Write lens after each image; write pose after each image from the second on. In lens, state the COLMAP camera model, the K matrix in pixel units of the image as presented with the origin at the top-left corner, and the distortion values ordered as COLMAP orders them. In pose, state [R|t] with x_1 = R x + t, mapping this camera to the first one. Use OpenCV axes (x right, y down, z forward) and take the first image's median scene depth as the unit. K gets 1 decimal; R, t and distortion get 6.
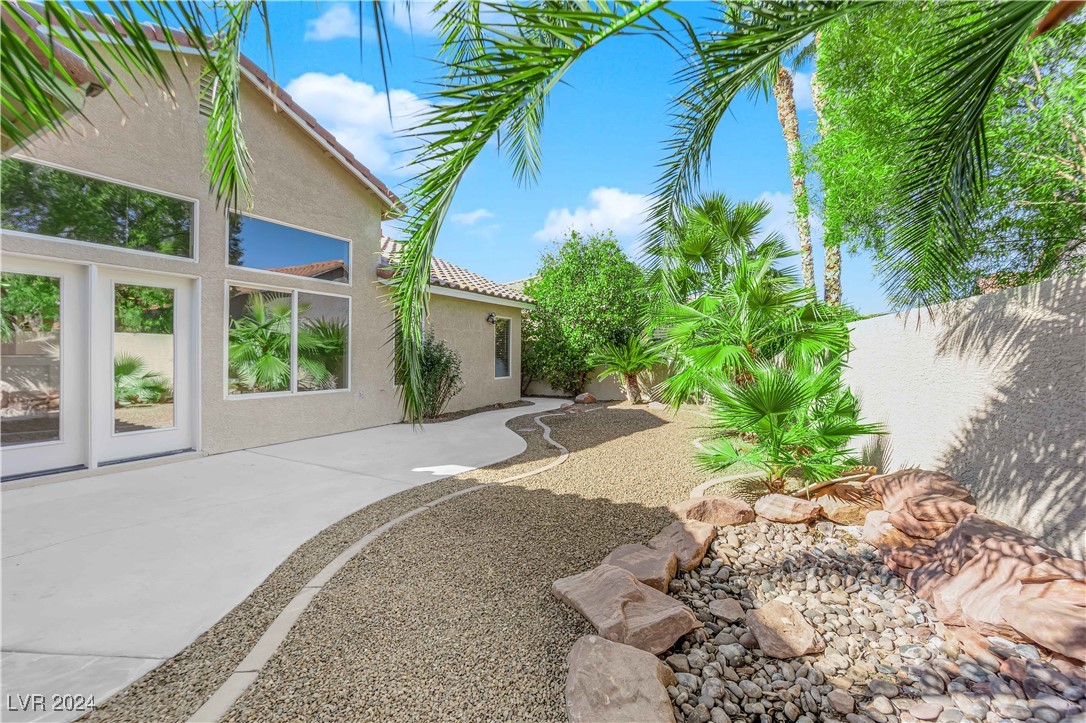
lens RADIAL K [[450.9, 0, 541.5], [0, 450.9, 353.0], [0, 0, 1]] dist [-0.004130, -0.006462]
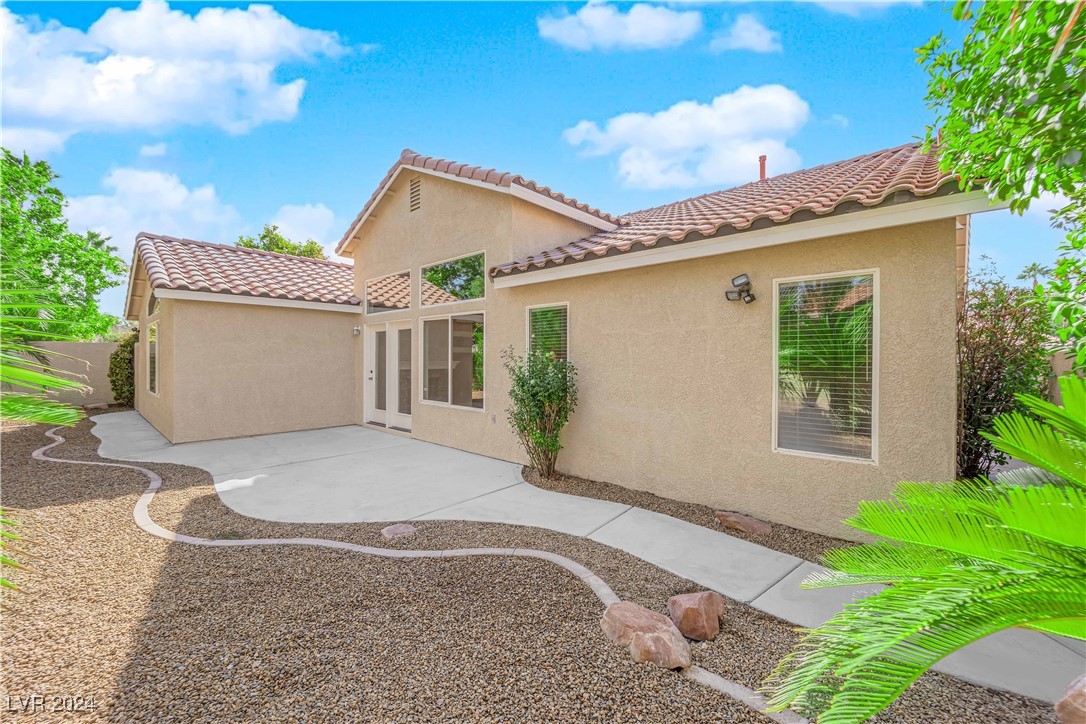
lens RADIAL K [[450.9, 0, 541.5], [0, 450.9, 353.5], [0, 0, 1]] dist [-0.004130, -0.006462]
pose [[-0.240940, -0.008867, -0.970500, 0.364450], [-0.001238, 0.999960, -0.008829, -0.023496], [0.970539, -0.000926, -0.240941, 1.092278]]
